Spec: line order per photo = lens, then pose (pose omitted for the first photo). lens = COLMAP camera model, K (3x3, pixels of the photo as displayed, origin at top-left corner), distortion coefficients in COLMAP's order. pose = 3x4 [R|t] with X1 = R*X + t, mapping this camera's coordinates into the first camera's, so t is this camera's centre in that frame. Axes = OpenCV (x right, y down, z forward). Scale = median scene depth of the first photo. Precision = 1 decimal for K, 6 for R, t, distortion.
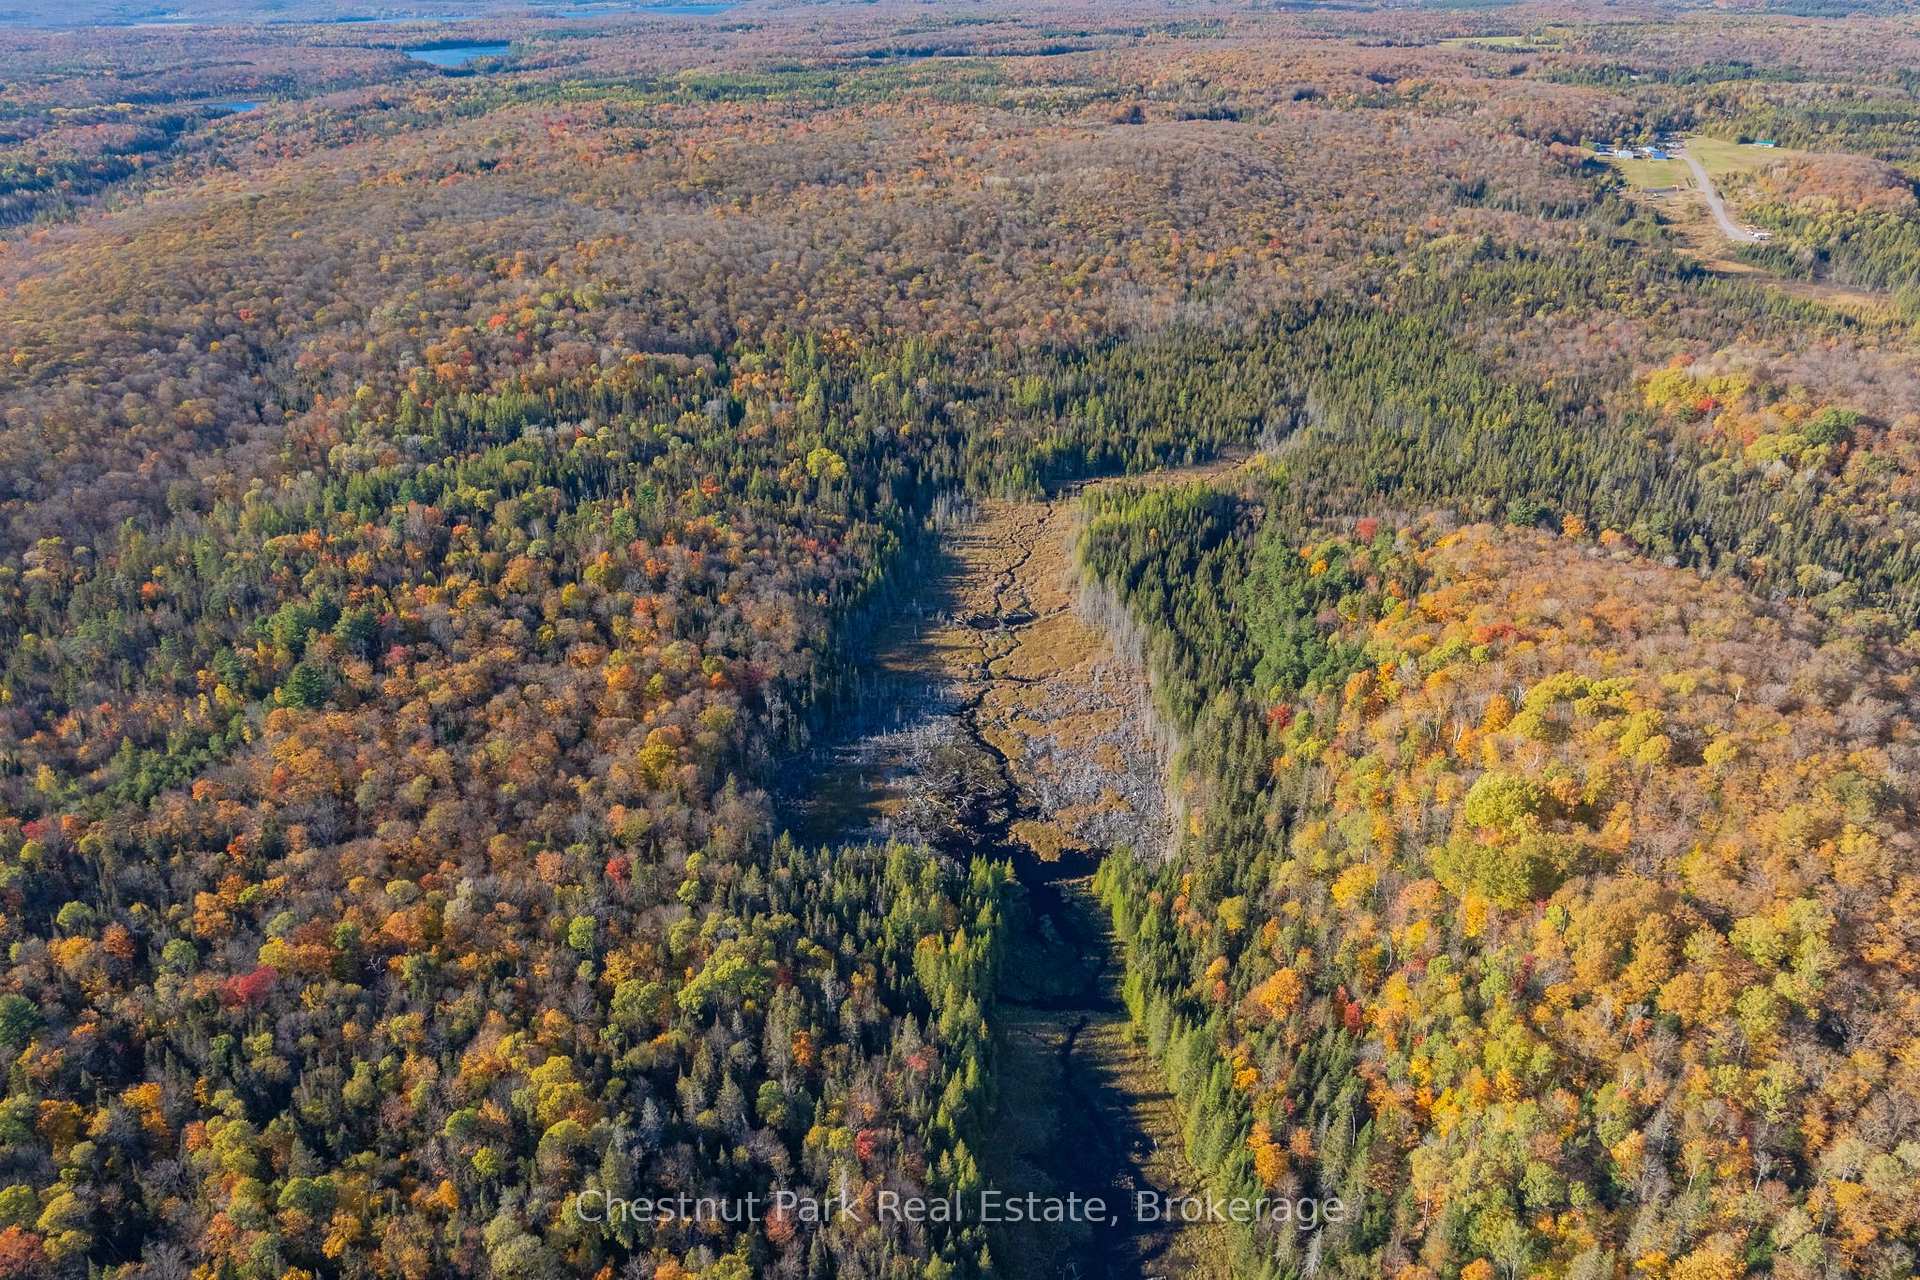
lens RADIAL K [[1384.4, 0, 933.3], [0, 1384.4, 639.6], [0, 0, 1]] dist [-0.051413, 0.060621]
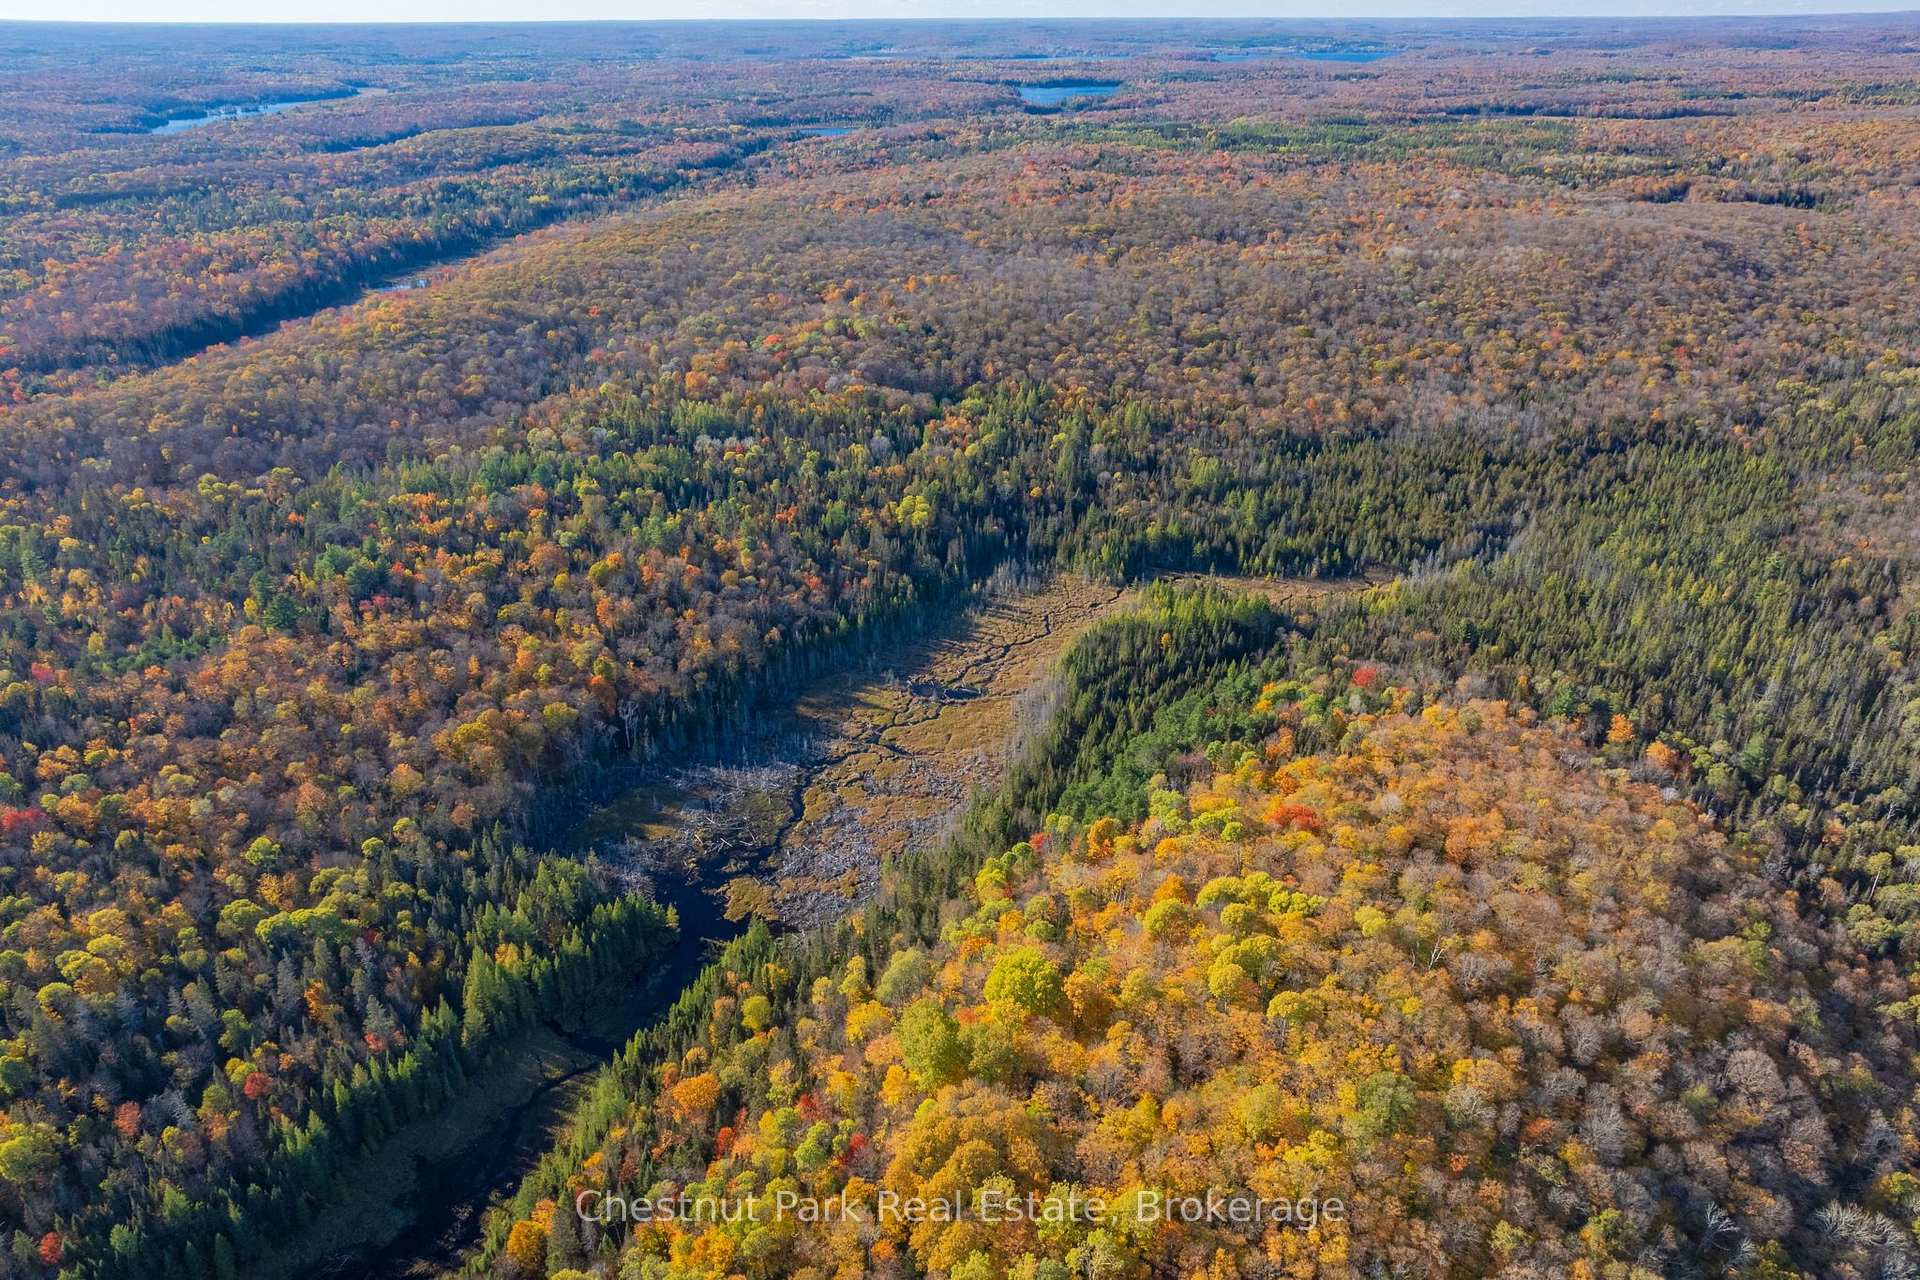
lens RADIAL K [[1384.4, 0, 933.3], [0, 1384.4, 639.6], [0, 0, 1]] dist [-0.051413, 0.060621]
pose [[0.888982, 0.196869, -0.413465, 0.359952], [-0.207292, 0.978074, 0.020009, -0.055189], [0.408338, 0.067921, 0.910300, 0.078896]]
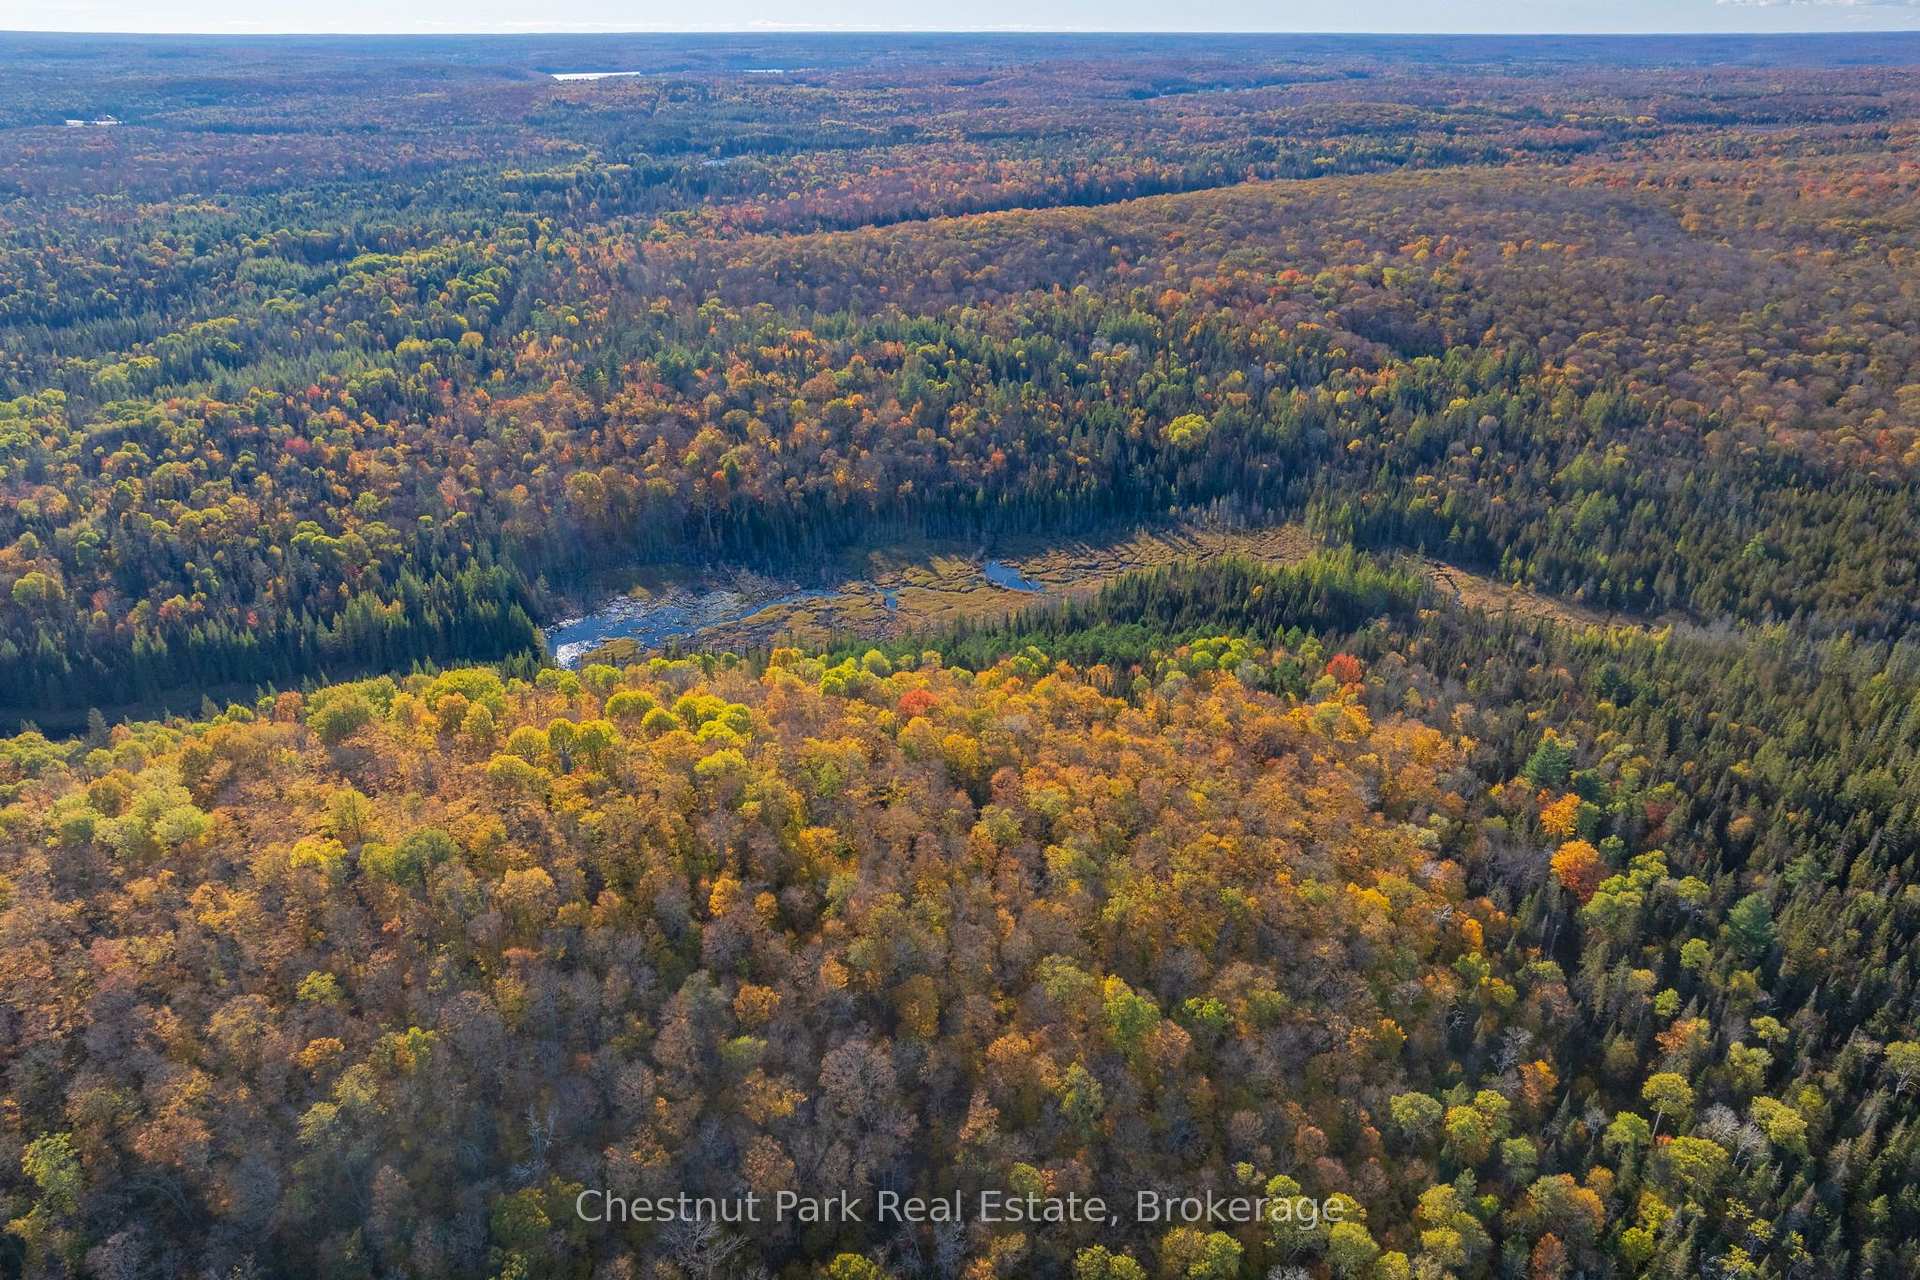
lens RADIAL K [[1375.4, 0, 960.0], [0, 1375.4, 640.0], [0, 0, 1]] dist [0.003550, -0.019853]
pose [[0.367568, 0.386467, -0.845894, 0.684032], [-0.418837, 0.880894, 0.220459, -0.136148], [0.830343, 0.273258, 0.485654, 0.434687]]
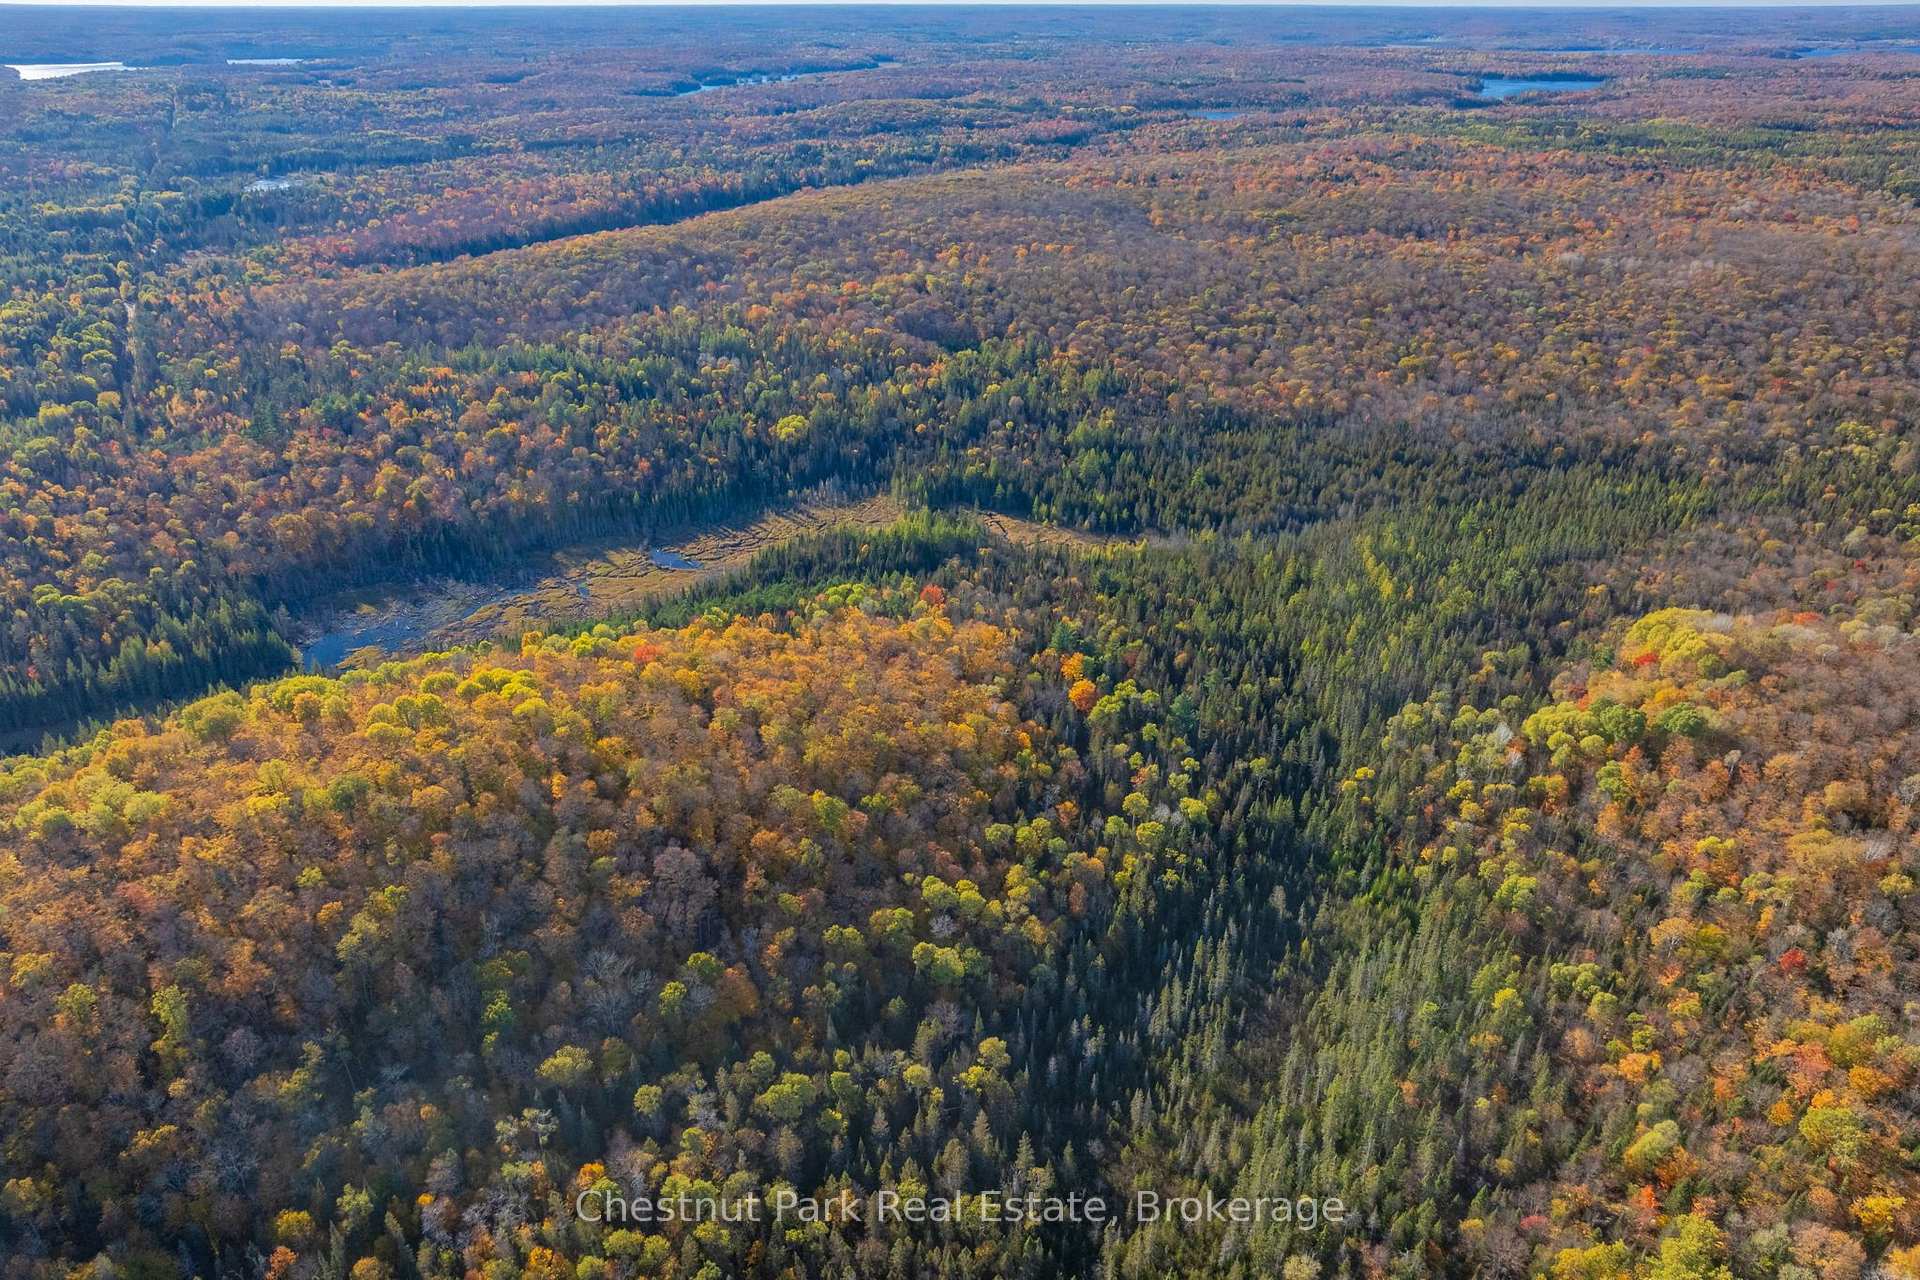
lens RADIAL K [[1375.4, 0, 960.0], [0, 1375.4, 640.0], [0, 0, 1]] dist [0.003550, -0.019853]
pose [[0.636674, 0.335776, -0.694191, 0.856030], [-0.347548, 0.928553, 0.130384, -0.154913], [0.688373, 0.158252, 0.707883, 0.280232]]
